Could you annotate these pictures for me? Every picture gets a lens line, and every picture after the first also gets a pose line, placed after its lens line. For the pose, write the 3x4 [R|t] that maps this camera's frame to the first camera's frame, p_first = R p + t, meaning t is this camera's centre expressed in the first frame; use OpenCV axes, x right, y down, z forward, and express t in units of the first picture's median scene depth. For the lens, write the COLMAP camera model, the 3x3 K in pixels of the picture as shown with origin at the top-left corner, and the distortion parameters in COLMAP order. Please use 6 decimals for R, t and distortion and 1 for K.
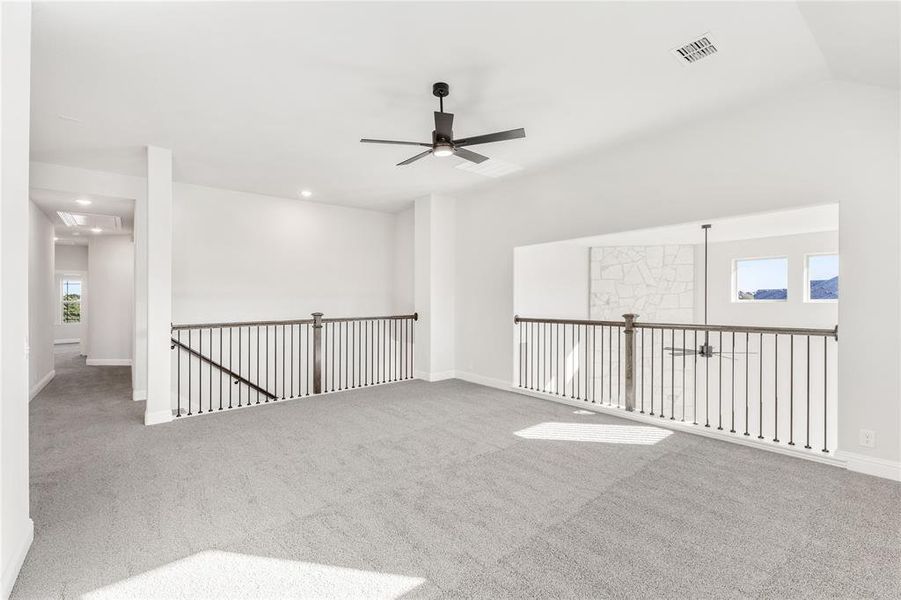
lens RADIAL K [[377.9, 0, 452.1], [0, 377.9, 293.1], [0, 0, 1]] dist [0.001030, 0.000196]
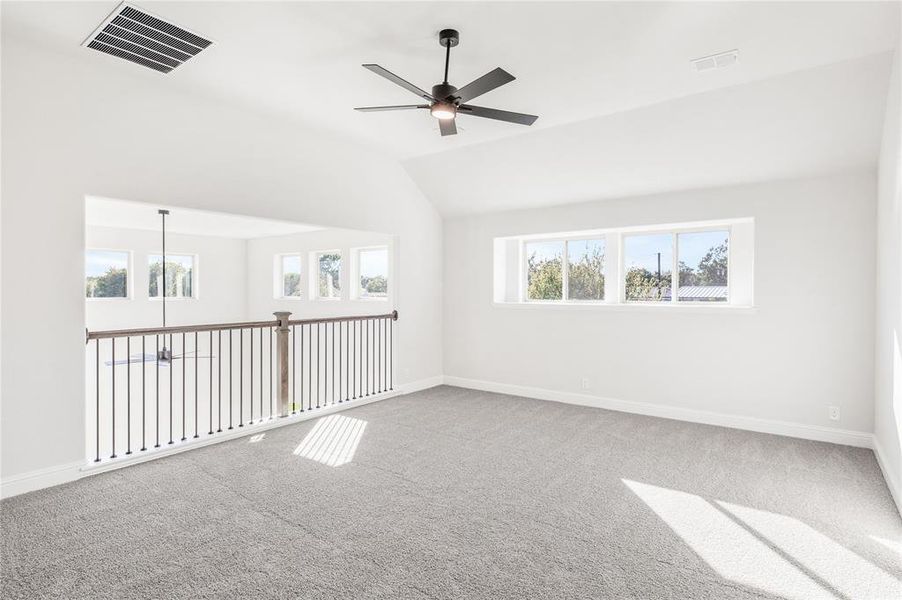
lens RADIAL K [[474.1, 0, 451.0], [0, 474.1, 300.0], [0, 0, 1]] dist [-0.000448, -0.000011]
pose [[-0.206004, -0.007149, 0.978525, -0.693402], [-0.004417, 0.999970, 0.006376, 0.017477], [-0.978541, -0.003009, -0.206030, 0.792164]]
